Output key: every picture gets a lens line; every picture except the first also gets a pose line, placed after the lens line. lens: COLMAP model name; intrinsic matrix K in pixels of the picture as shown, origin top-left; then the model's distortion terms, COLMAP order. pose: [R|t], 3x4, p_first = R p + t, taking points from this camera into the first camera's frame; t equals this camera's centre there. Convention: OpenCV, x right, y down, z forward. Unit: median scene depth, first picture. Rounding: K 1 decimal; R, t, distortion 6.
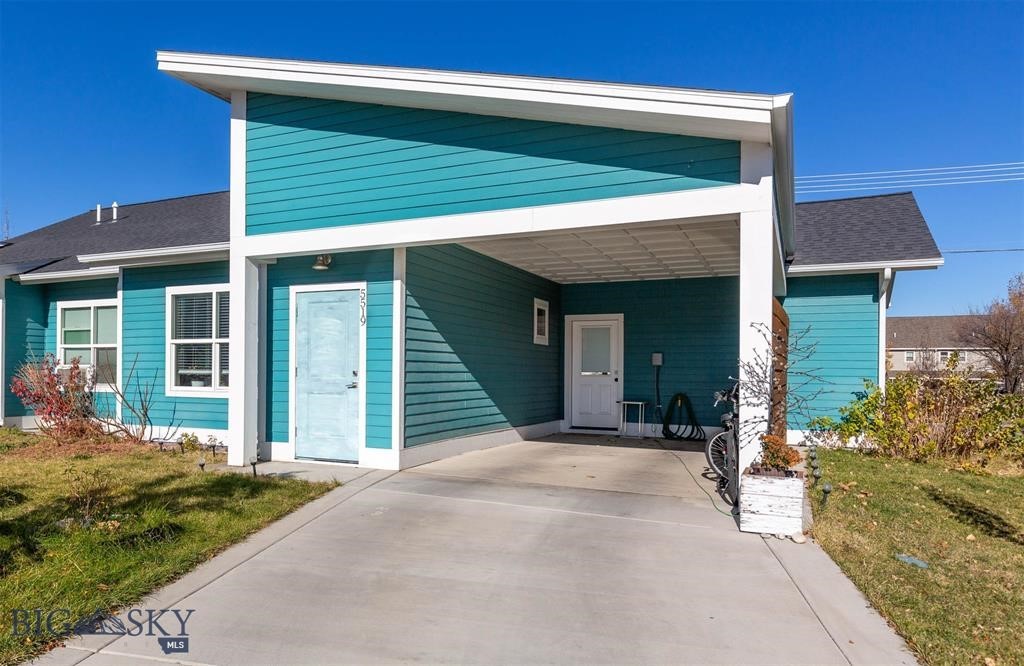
lens RADIAL K [[648.0, 0, 513.2], [0, 648.0, 362.1], [0, 0, 1]] dist [0.004800, 0.002131]
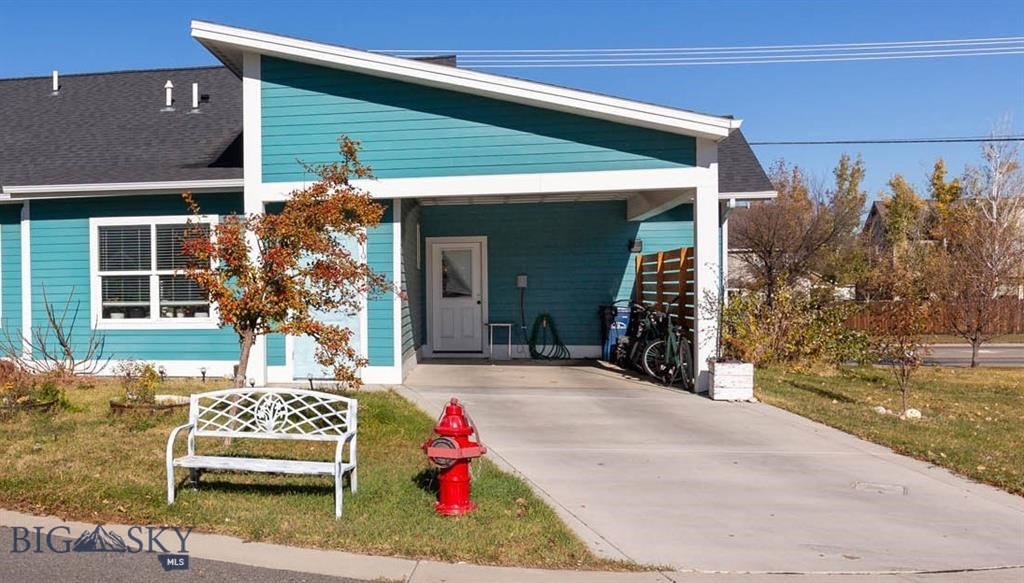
lens RADIAL K [[678.0, 0, 512.0], [0, 678.0, 291.5], [0, 0, 1]] dist [0.000700, 0.000202]
pose [[0.973893, -0.017417, 0.226340, -0.148515], [0.015032, 0.999812, 0.012257, -0.007722], [-0.226511, -0.008534, 0.973971, -0.143808]]
